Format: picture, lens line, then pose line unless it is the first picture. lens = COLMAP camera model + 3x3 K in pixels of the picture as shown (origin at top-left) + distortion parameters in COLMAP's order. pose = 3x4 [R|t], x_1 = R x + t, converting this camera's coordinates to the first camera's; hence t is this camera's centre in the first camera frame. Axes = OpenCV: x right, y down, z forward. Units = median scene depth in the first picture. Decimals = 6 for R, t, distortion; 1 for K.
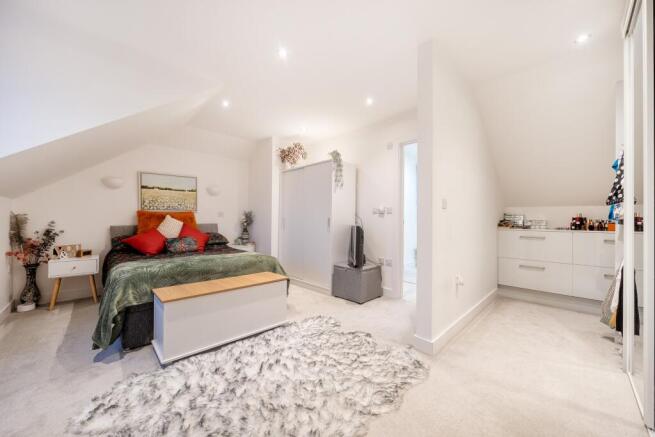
lens RADIAL K [[247.8, 0, 330.1], [0, 247.8, 218.8], [0, 0, 1]] dist [-0.001560, -0.000057]
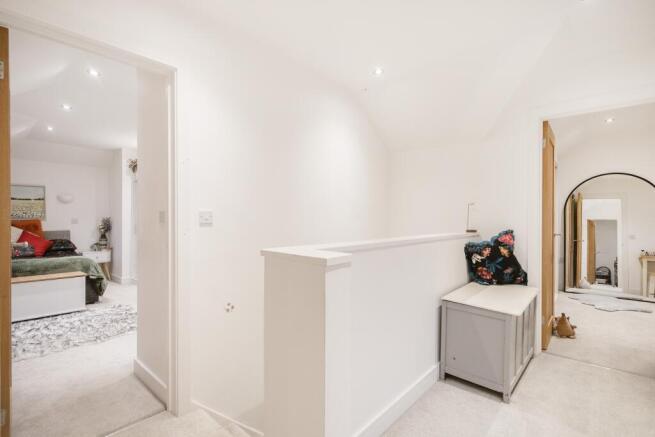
lens RADIAL K [[316.2, 0, 327.6], [0, 316.2, 220.8], [0, 0, 1]] dist [0.015551, 0.000640]
pose [[0.997803, -0.004992, 0.066069, 0.695175], [0.004459, 0.999956, 0.008211, -0.035430], [-0.066107, -0.007898, 0.997781, -0.526647]]
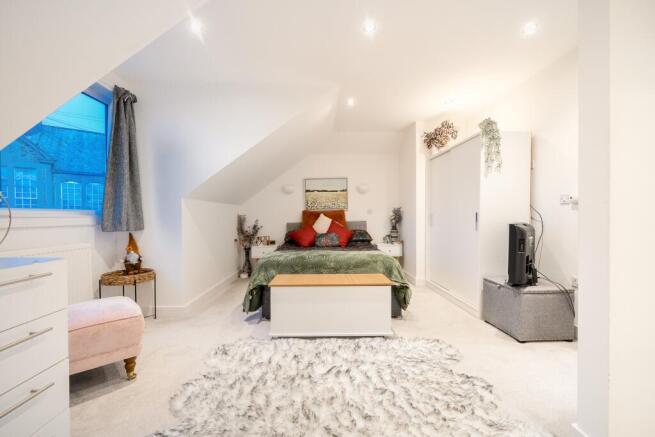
lens RADIAL K [[261.9, 0, 323.2], [0, 261.9, 219.0], [0, 0, 1]] dist [-0.002189, -0.000686]
pose [[0.728895, -0.007244, -0.684587, 0.200294], [0.015510, 0.999862, 0.005934, 0.003134], [0.684450, -0.014944, 0.728907, 0.124769]]
